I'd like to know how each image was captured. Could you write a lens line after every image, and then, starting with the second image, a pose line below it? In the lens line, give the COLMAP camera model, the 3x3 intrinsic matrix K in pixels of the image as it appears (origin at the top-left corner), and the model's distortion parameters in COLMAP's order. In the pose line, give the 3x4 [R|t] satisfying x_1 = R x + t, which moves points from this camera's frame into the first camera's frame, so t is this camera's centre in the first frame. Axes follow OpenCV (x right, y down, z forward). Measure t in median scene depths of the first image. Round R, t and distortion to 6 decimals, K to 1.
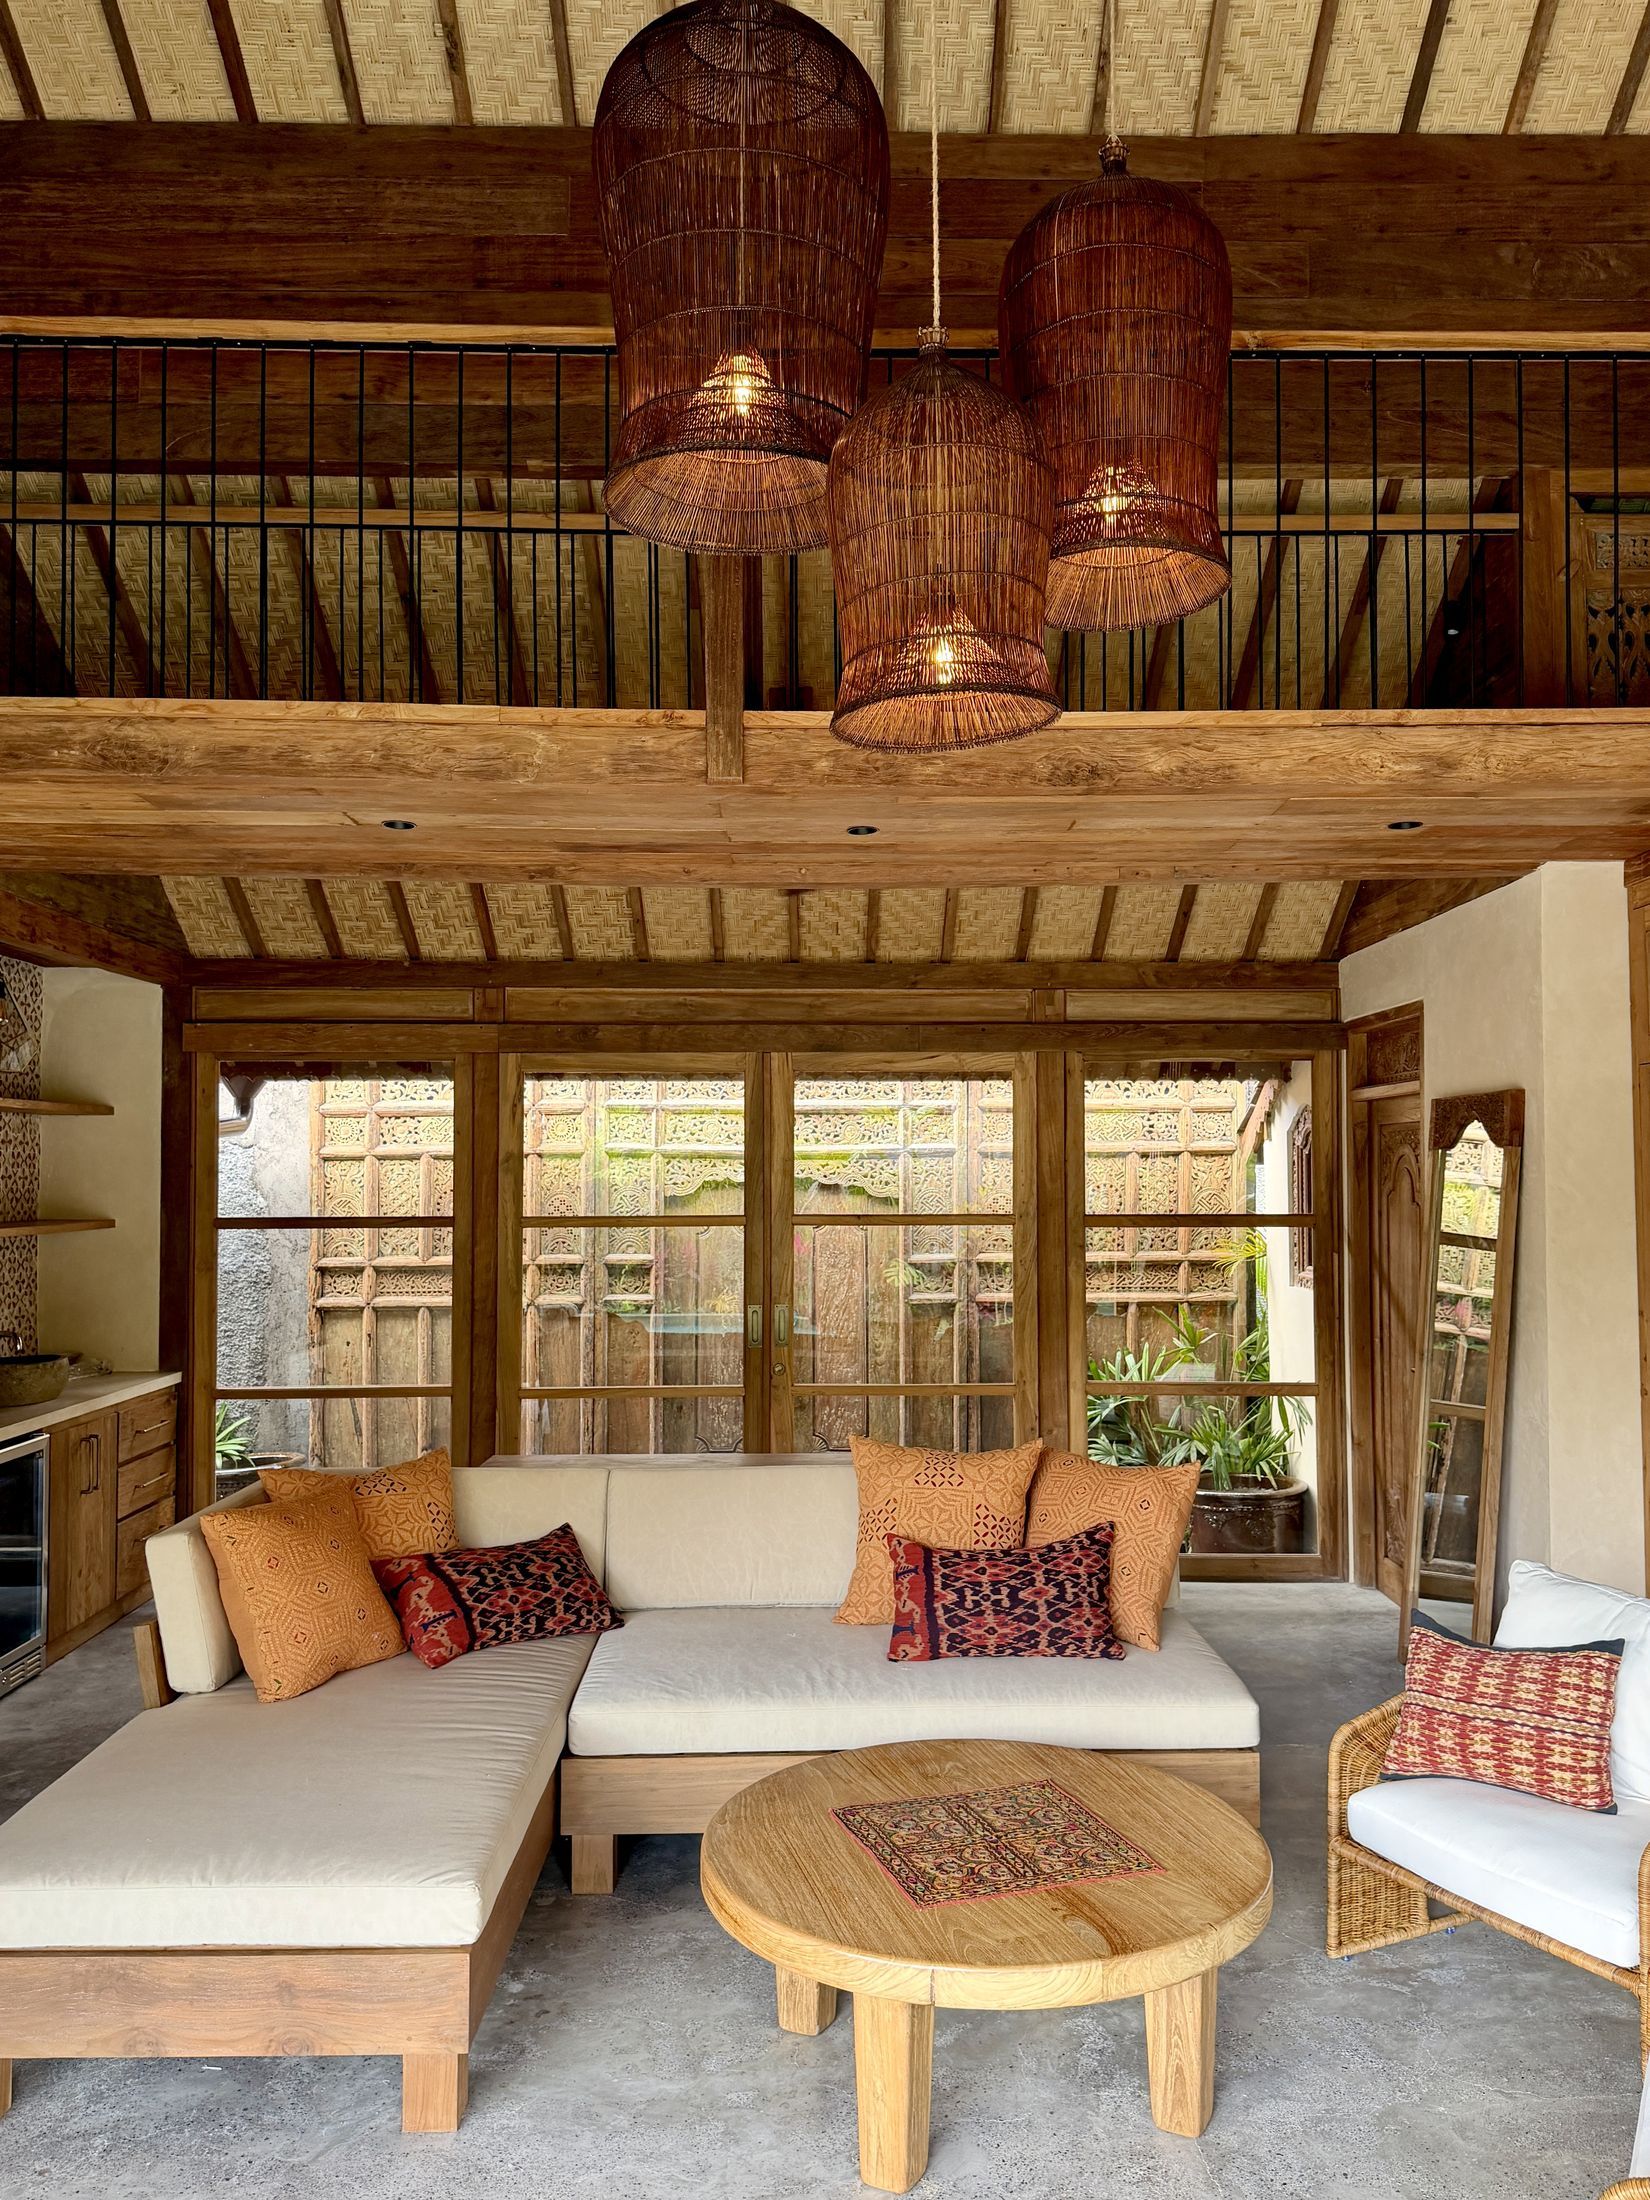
lens RADIAL K [[1808.3, 0, 825.0], [0, 1808.3, 1100.0], [0, 0, 1]] dist [0.005569, 0.001670]
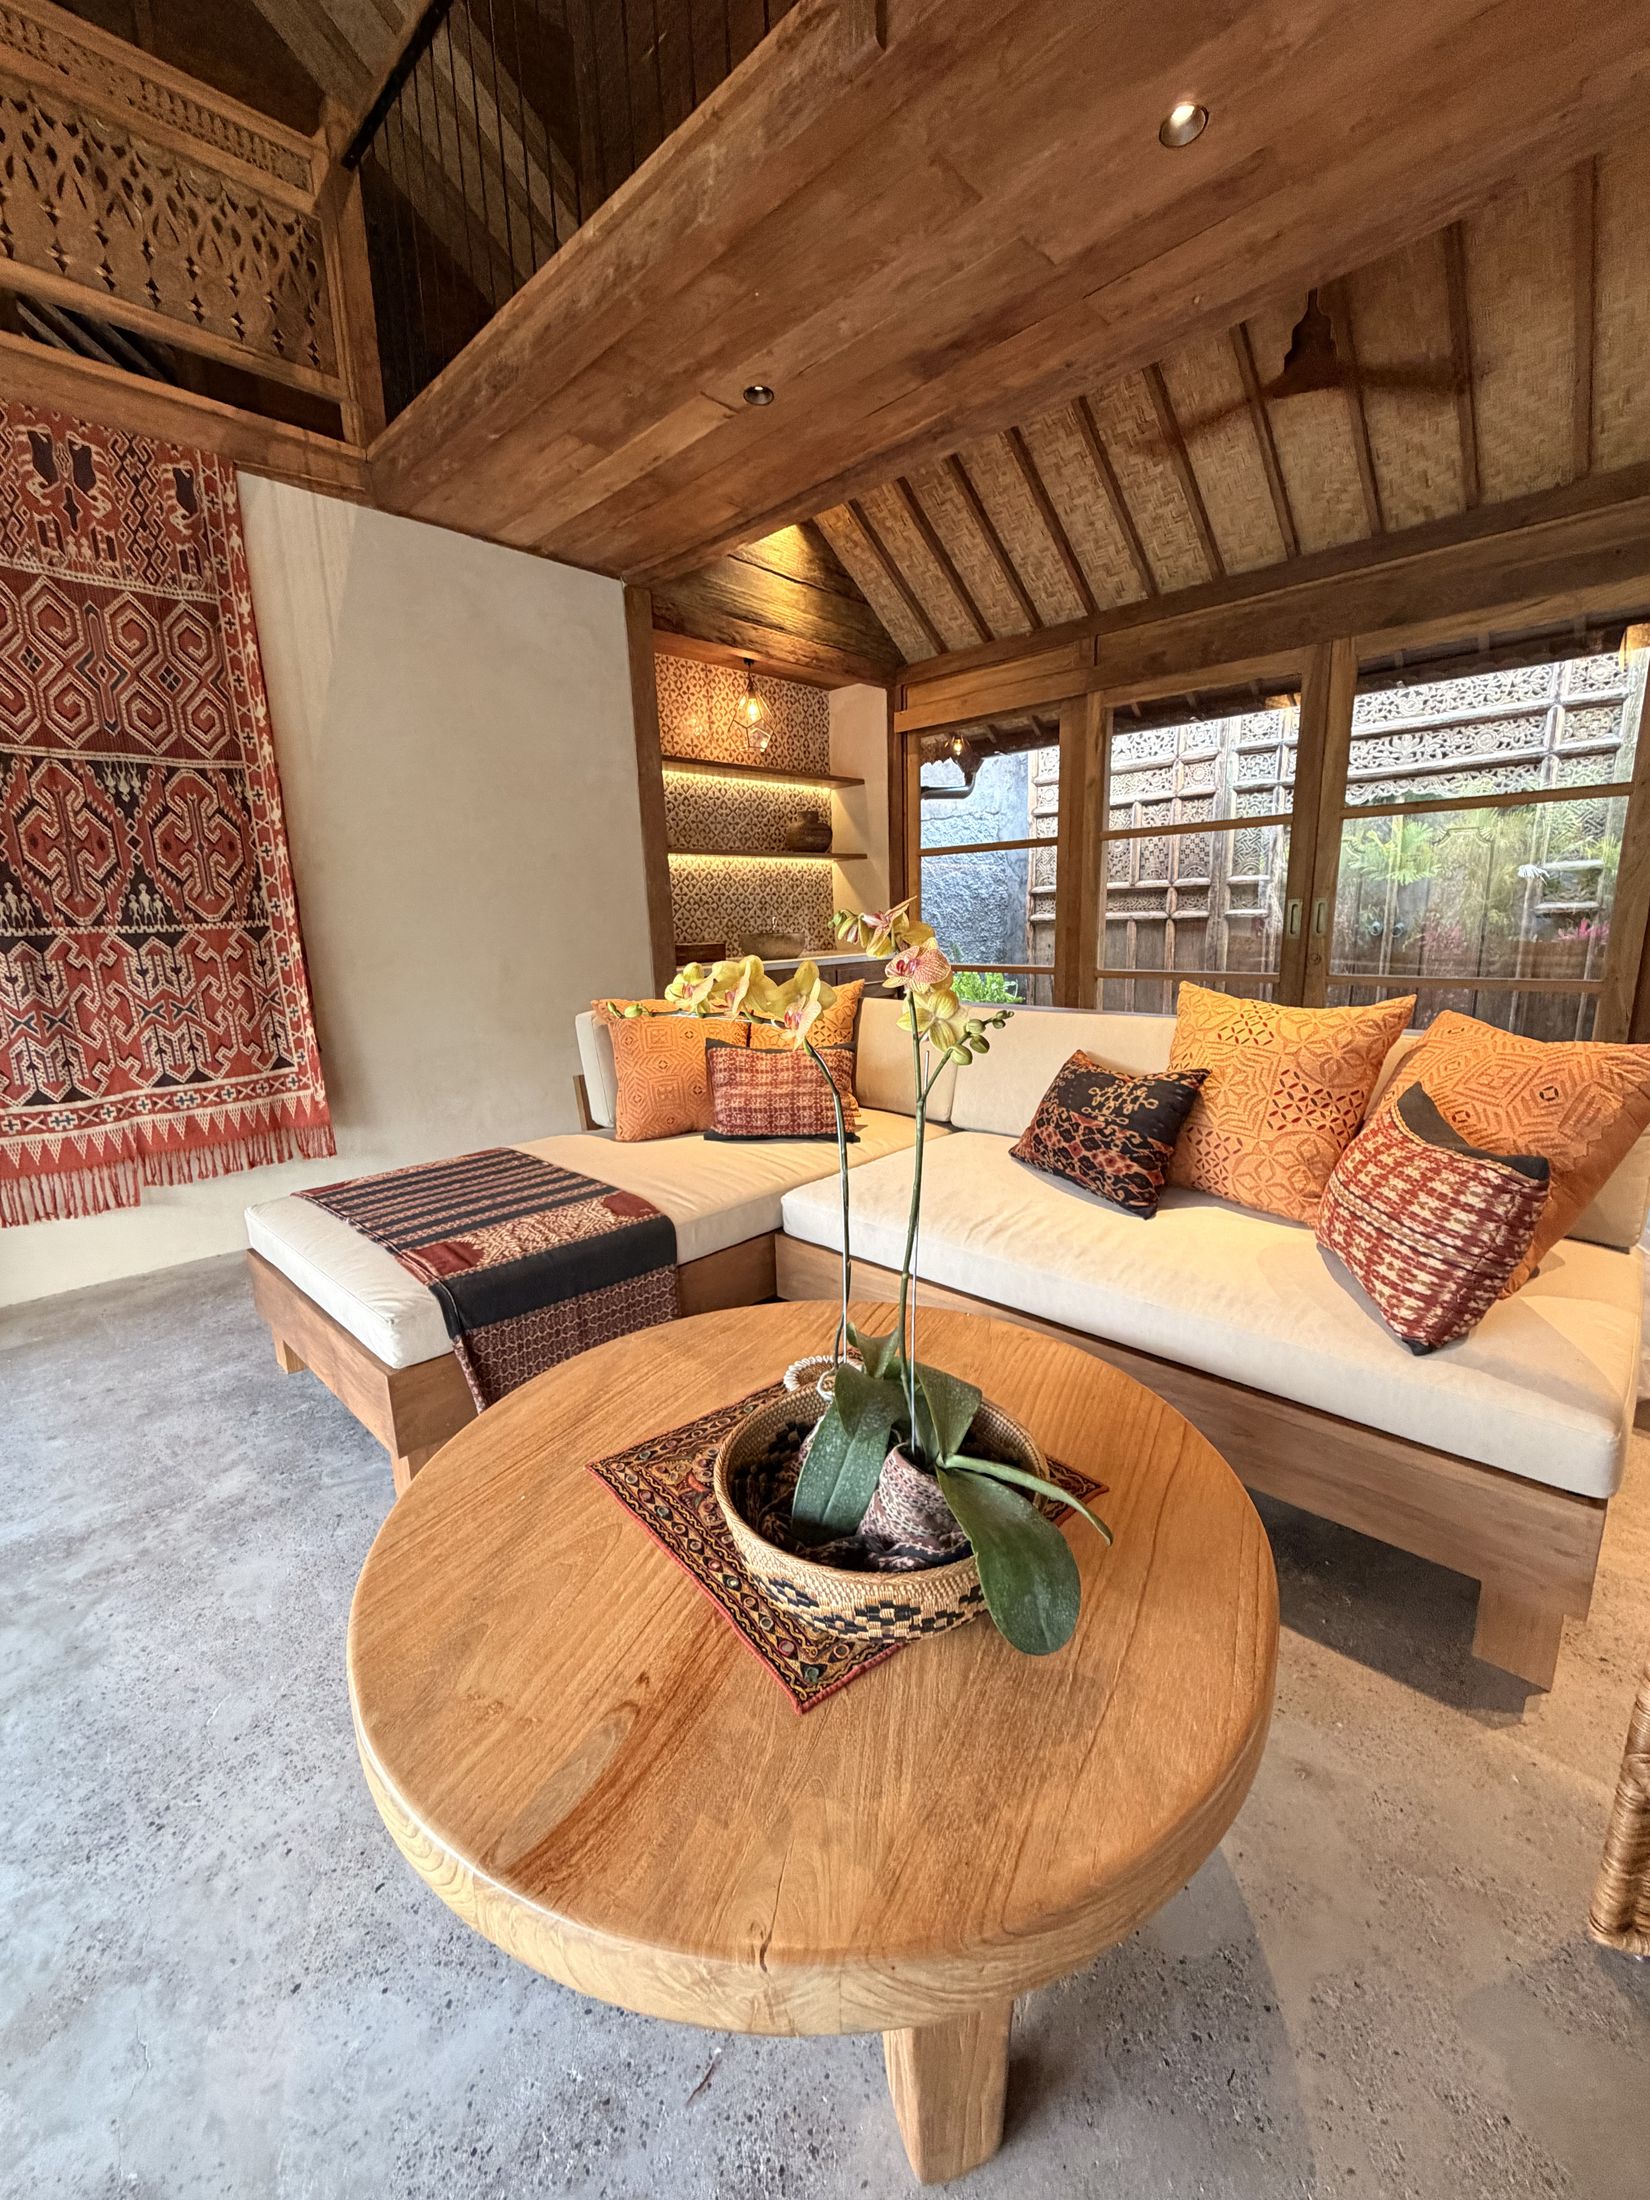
lens RADIAL K [[898.7, 0, 824.6], [0, 898.7, 1077.5], [0, 0, 1]] dist [0.019886, -0.000062]
pose [[0.695500, 0.121657, -0.708152, 0.159517], [0.032671, 0.979188, 0.200307, 0.099804], [0.717783, -0.162450, 0.677051, 0.414111]]
